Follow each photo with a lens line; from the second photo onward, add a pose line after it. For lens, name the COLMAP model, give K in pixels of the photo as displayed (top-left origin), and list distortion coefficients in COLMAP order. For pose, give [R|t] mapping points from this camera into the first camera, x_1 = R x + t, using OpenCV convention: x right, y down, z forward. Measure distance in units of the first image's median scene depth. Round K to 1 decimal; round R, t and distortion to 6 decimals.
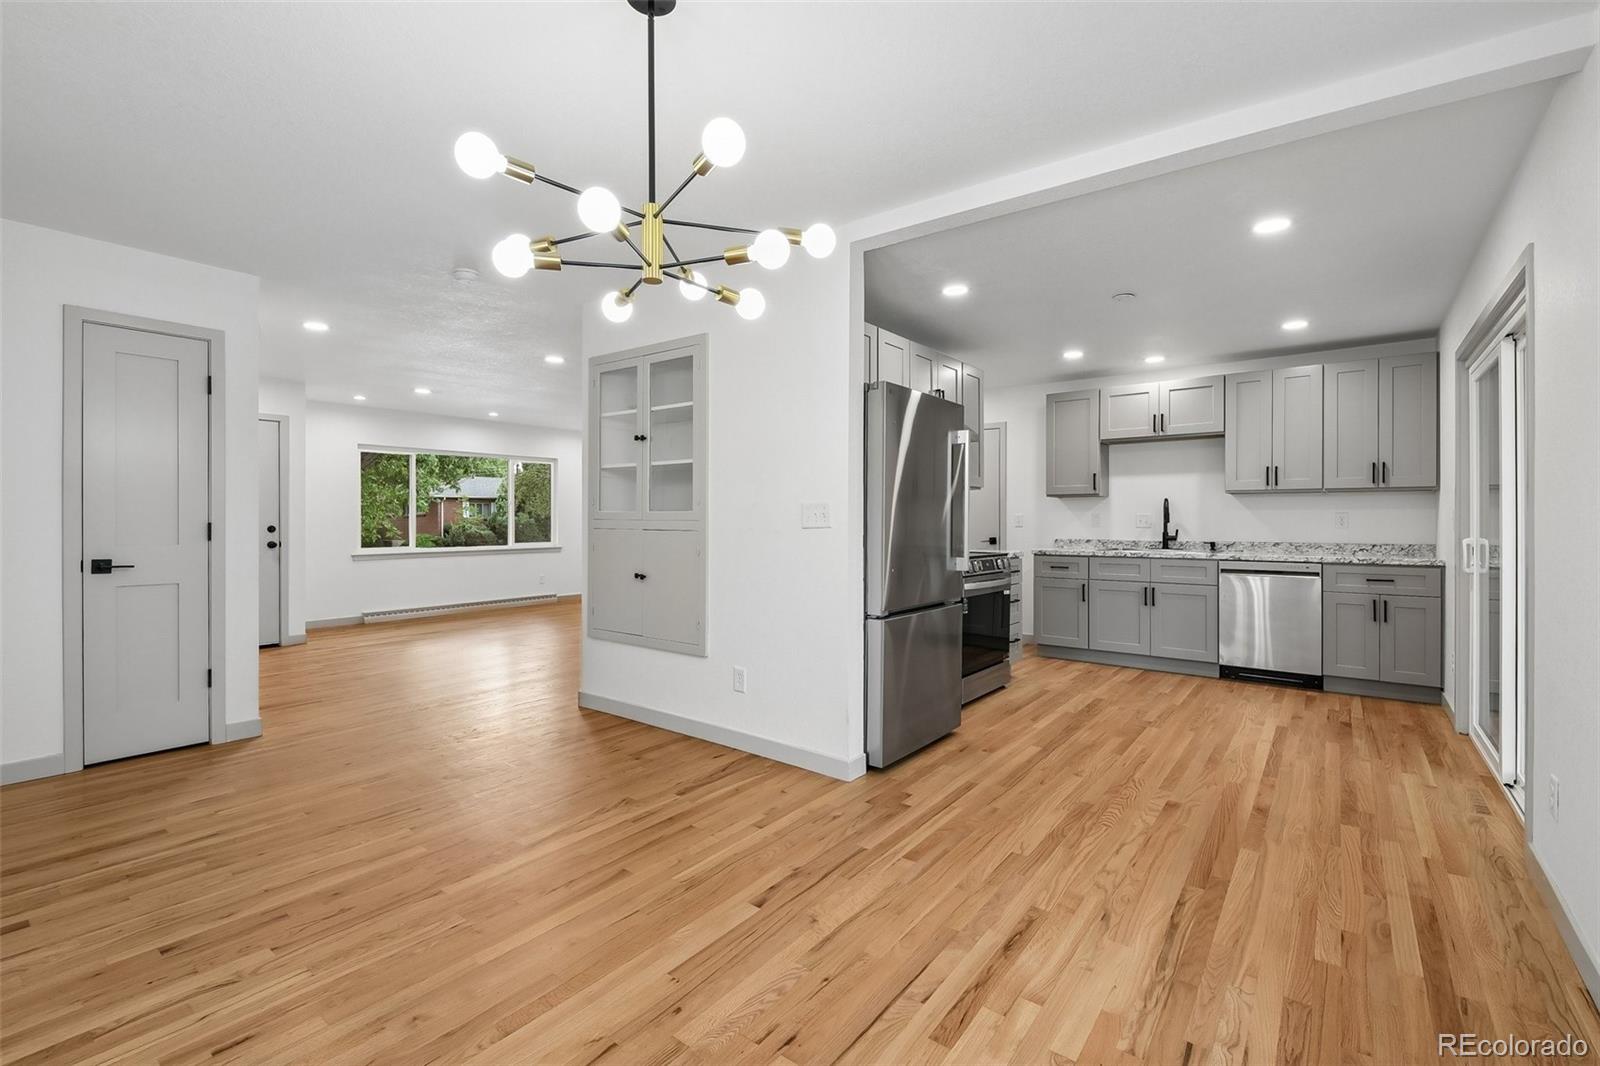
lens RADIAL K [[710.8, 0, 804.9], [0, 710.8, 522.8], [0, 0, 1]] dist [0.020643, -0.012024]
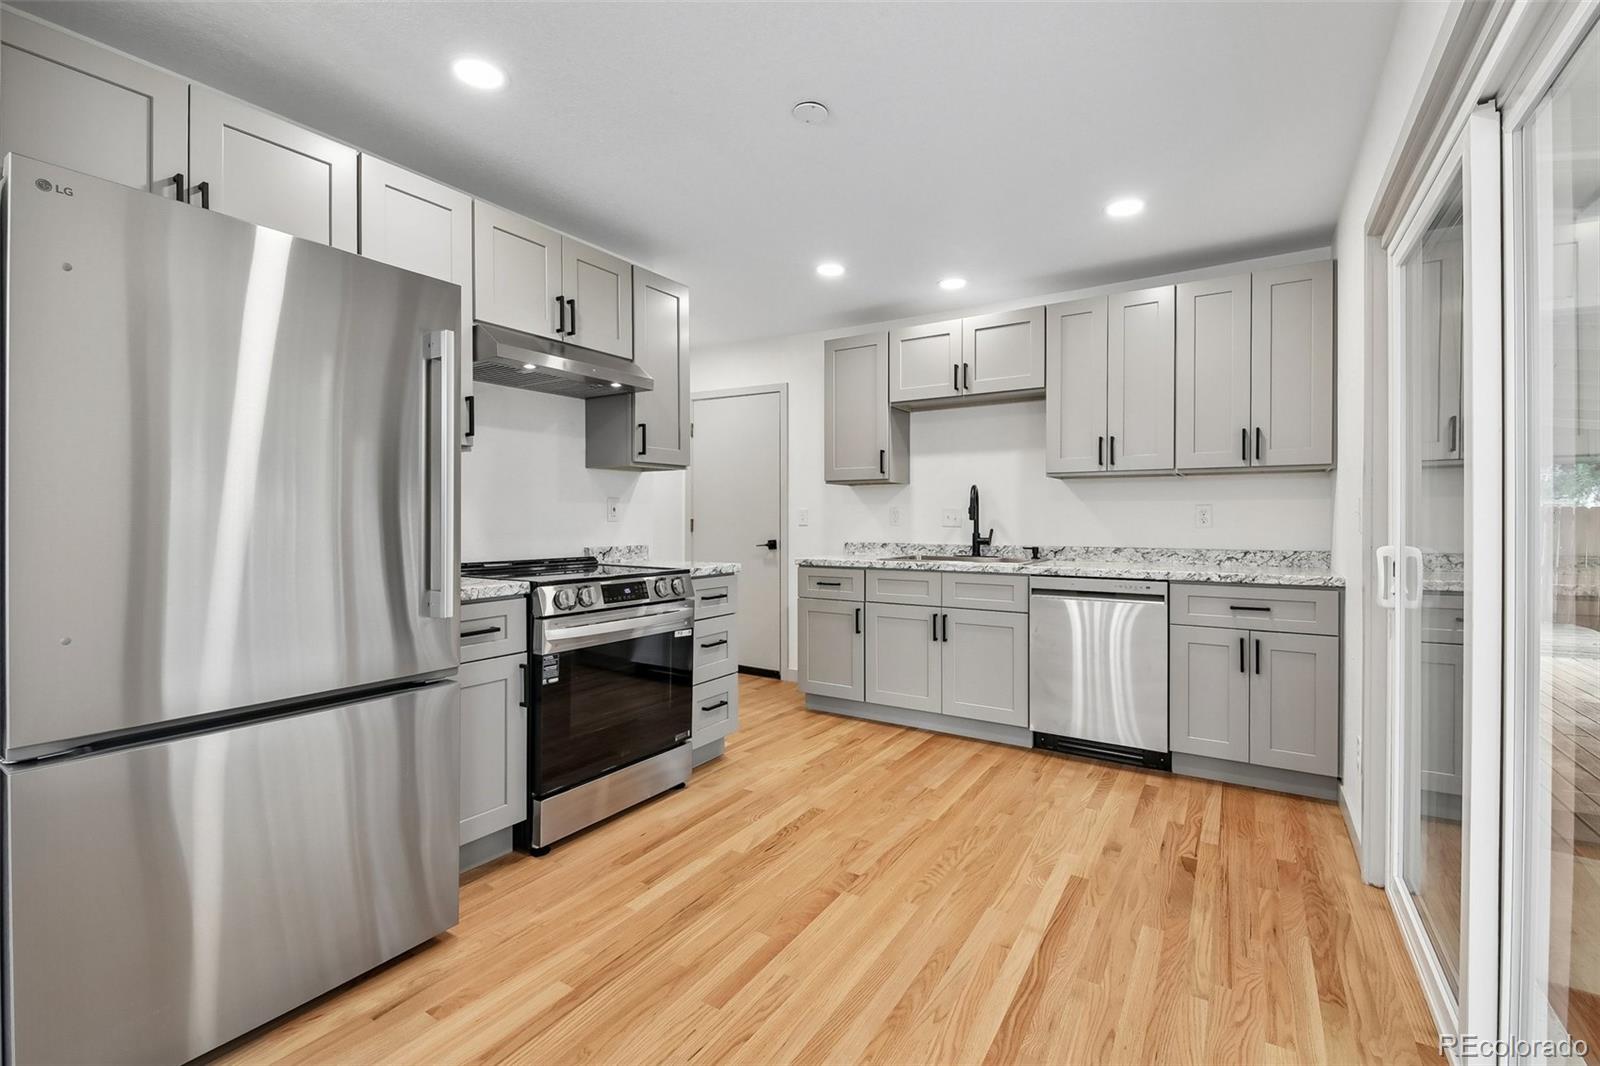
lens RADIAL K [[701.1, 0, 805.4], [0, 701.1, 523.7], [0, 0, 1]] dist [0.015094, -0.011433]
pose [[0.996462, -0.001999, 0.084022, 0.331889], [0.001607, 0.999988, 0.004734, 0.000500], [-0.084030, -0.004582, 0.996453, 0.381145]]
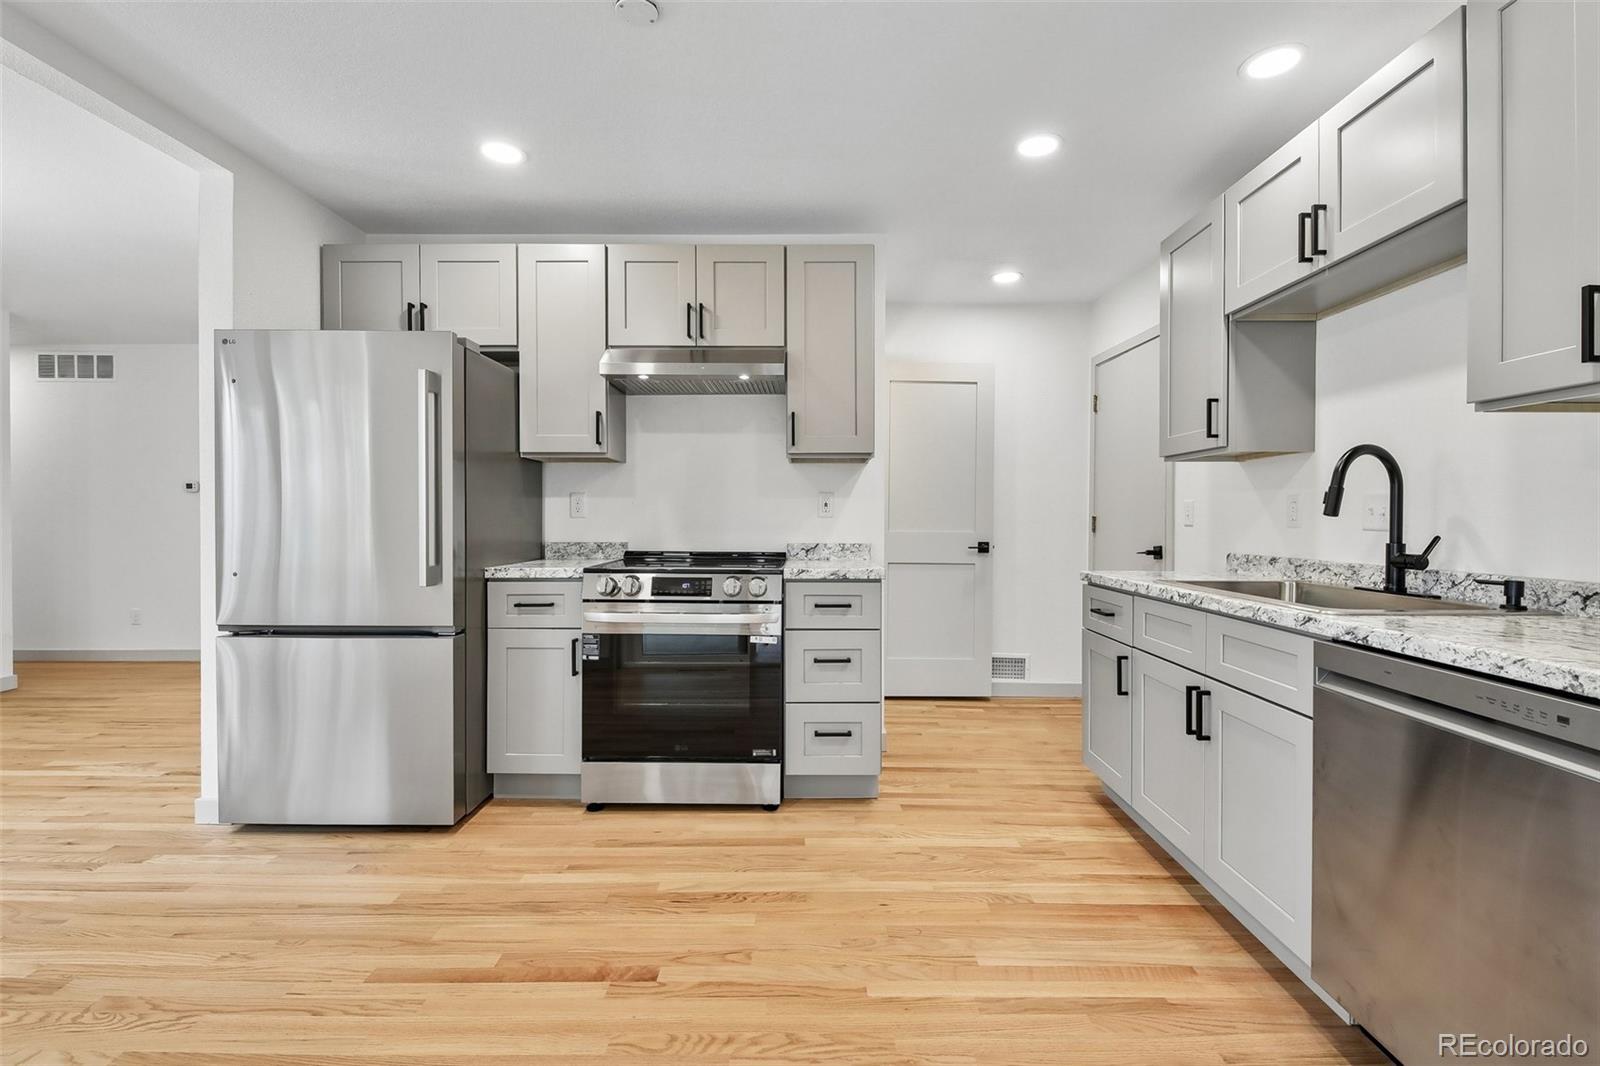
lens RADIAL K [[701.1, 0, 805.4], [0, 701.1, 523.7], [0, 0, 1]] dist [0.015094, -0.011433]
pose [[0.599528, 0.008449, -0.800309, 0.726961], [-0.004232, 0.999964, 0.007387, 0.002808], [0.800343, -0.001042, 0.599542, 0.684299]]
